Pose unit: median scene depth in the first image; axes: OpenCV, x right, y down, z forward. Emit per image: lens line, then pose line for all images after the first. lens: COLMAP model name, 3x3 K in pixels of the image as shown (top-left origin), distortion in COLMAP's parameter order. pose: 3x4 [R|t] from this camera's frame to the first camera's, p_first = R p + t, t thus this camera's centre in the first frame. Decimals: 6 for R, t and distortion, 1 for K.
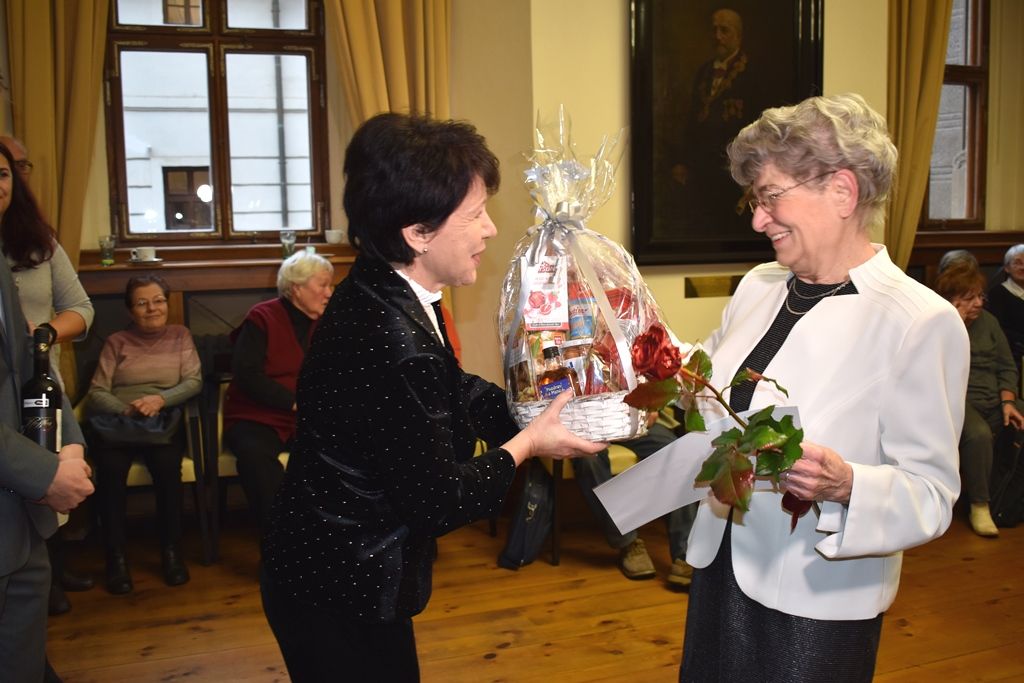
lens RADIAL K [[1015.0, 0, 521.2], [0, 1015.0, 345.4], [0, 0, 1]] dist [-0.073508, 0.004104]
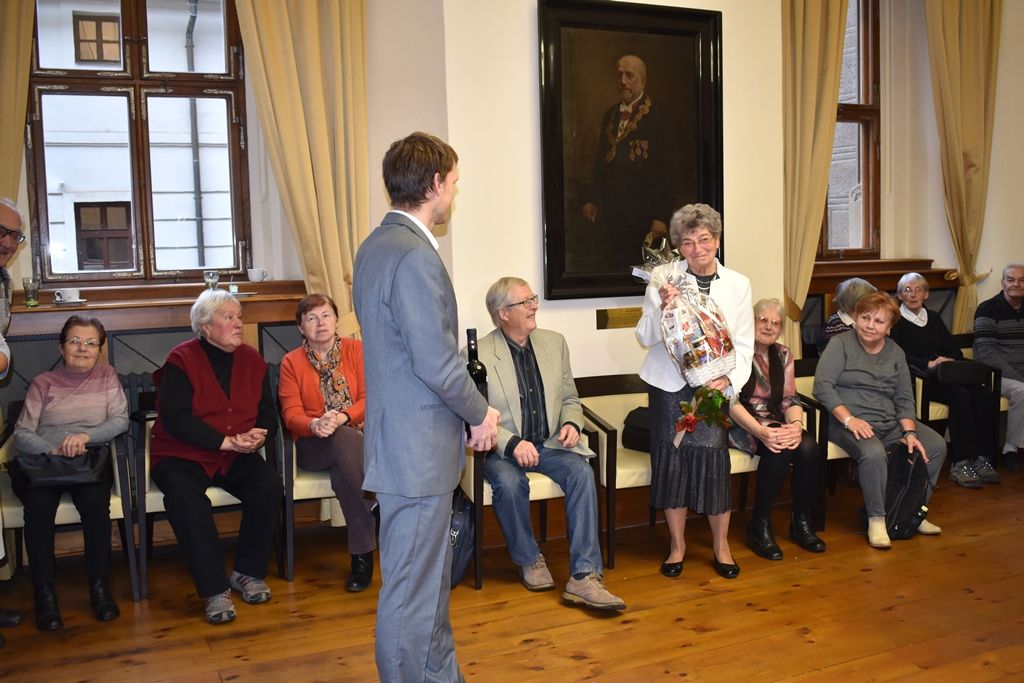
lens RADIAL K [[1015.0, 0, 521.2], [0, 1015.0, 345.4], [0, 0, 1]] dist [-0.073508, 0.004104]
pose [[0.996689, -0.017647, 0.079371, -0.000127], [0.019966, 0.999394, -0.028514, -0.001986], [-0.078820, 0.030005, 0.996437, -0.039262]]
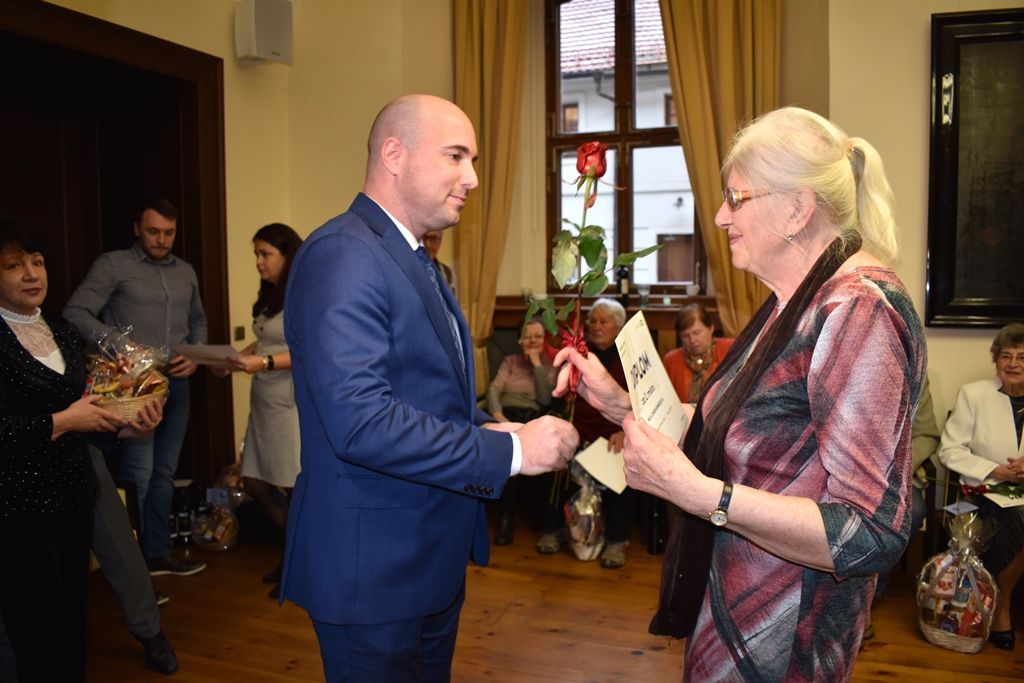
lens RADIAL K [[795.8, 0, 518.0], [0, 795.8, 348.1], [0, 0, 1]] dist [-0.097594, 0.014637]
pose [[0.760049, 0.067546, -0.646346, 0.295566], [-0.085774, 0.996309, 0.003256, -0.023838], [0.644180, 0.052965, 0.763038, 0.139384]]
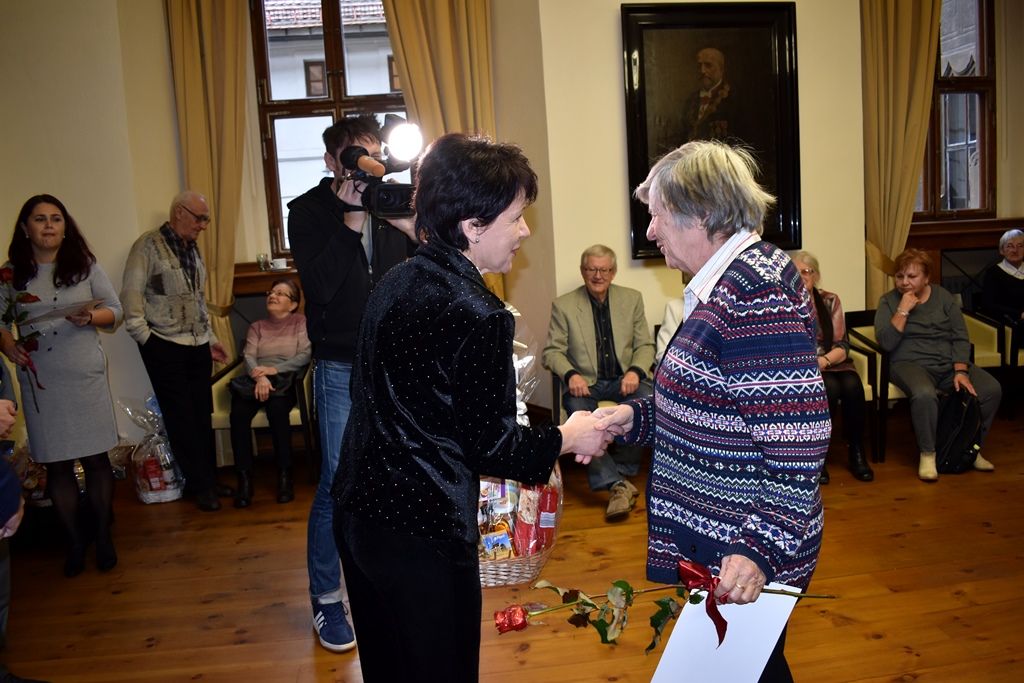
lens RADIAL K [[798.2, 0, 518.6], [0, 798.2, 347.9], [0, 0, 1]] dist [-0.099059, 0.018430]
pose [[0.970429, -0.009755, -0.241188, 0.204027], [0.016516, 0.999525, 0.026025, 0.003288], [0.240820, -0.029239, 0.970129, 0.002305]]
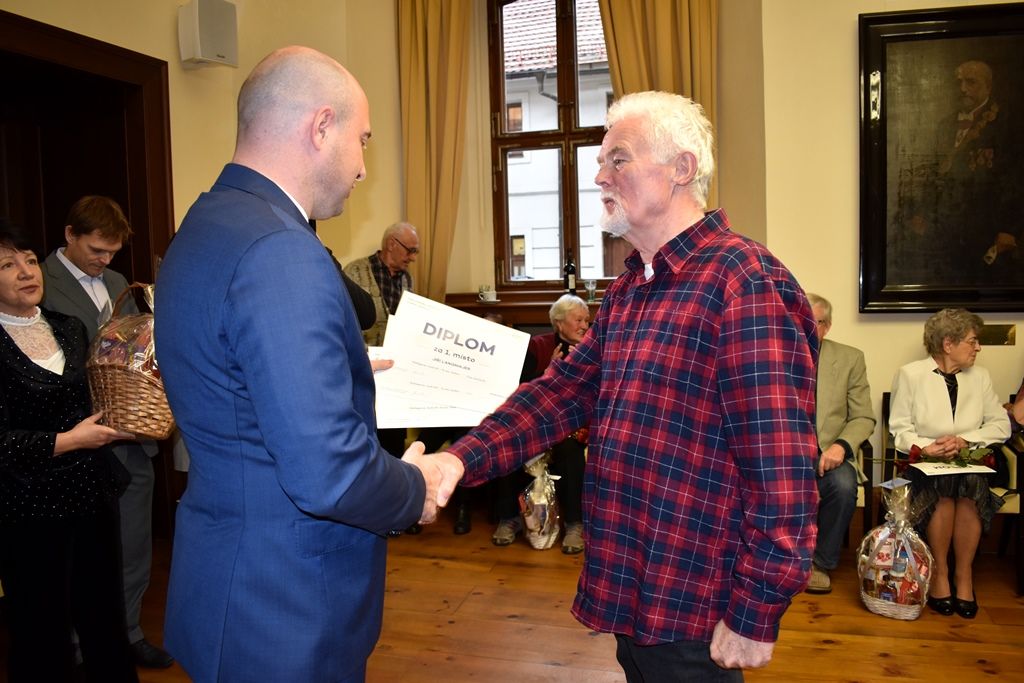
lens RADIAL K [[798.2, 0, 518.6], [0, 798.2, 347.9], [0, 0, 1]] dist [-0.099059, 0.018430]
pose [[0.802077, 0.047053, -0.595364, 0.306403], [-0.060278, 0.998179, -0.002317, -0.017632], [0.594171, 0.037746, 0.803453, 0.122191]]
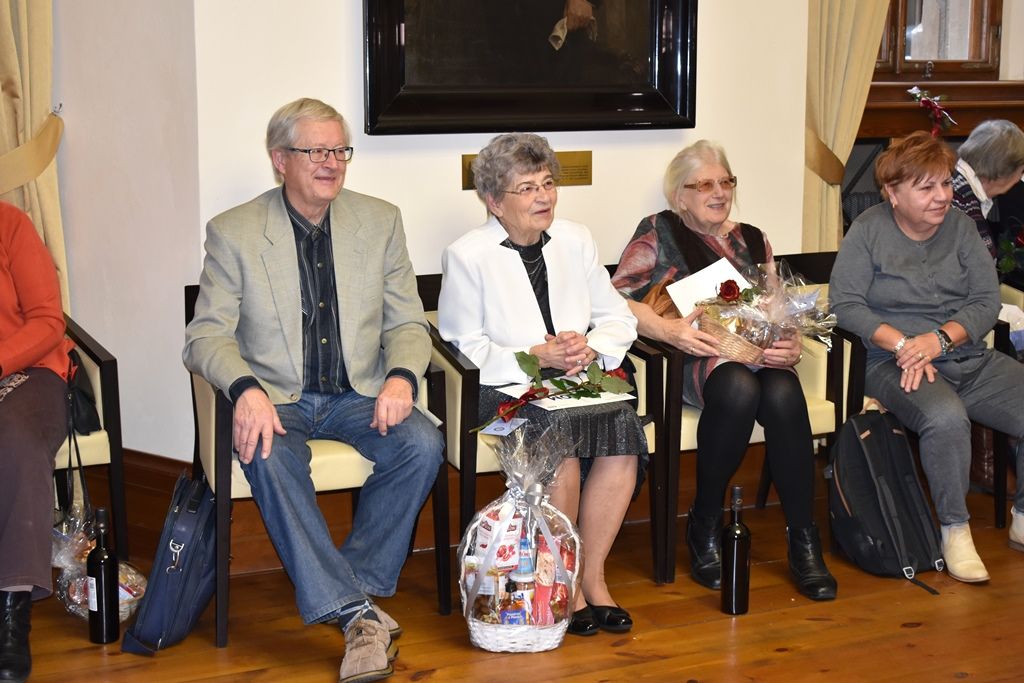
lens RADIAL K [[1691.4, 0, 514.8], [0, 1691.4, 360.0], [0, 0, 1]] dist [-0.000058, 0.038865]
pose [[0.993202, -0.004001, 0.116336, 0.078040], [-0.002342, 0.998520, 0.054338, -0.001654], [-0.116381, -0.054241, 0.991722, 0.013875]]
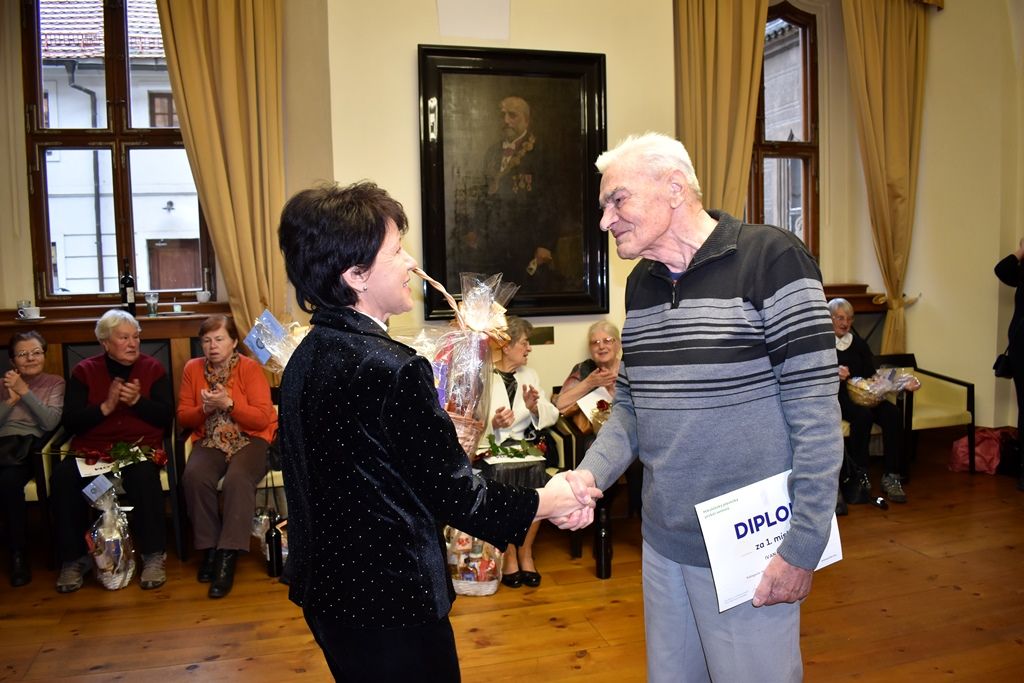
lens RADIAL K [[798.2, 0, 518.6], [0, 798.2, 347.9], [0, 0, 1]] dist [-0.099059, 0.018430]
pose [[0.996215, -0.000550, -0.086918, 0.286683], [-0.002194, 0.999502, -0.031467, -0.018376], [0.086892, 0.031538, 0.995718, 0.104525]]
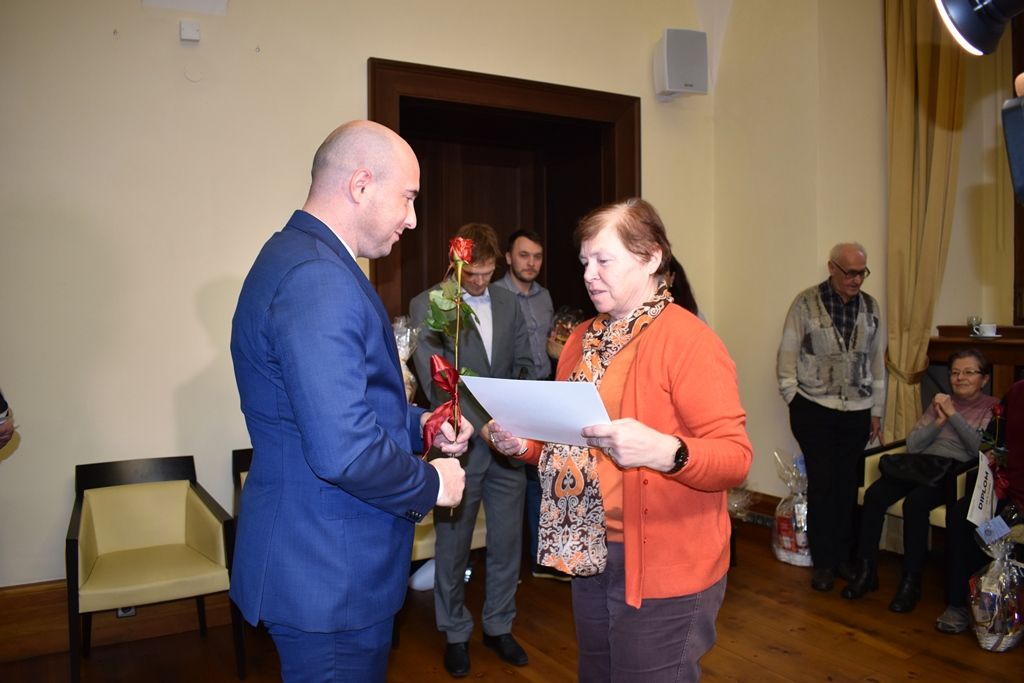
lens RADIAL K [[795.8, 0, 518.0], [0, 795.8, 348.1], [0, 0, 1]] dist [-0.097594, 0.014637]
pose [[0.186681, 0.056152, -0.980814, 0.370093], [-0.119051, 0.992301, 0.034150, -0.034317], [0.975180, 0.110392, 0.191929, 0.286384]]
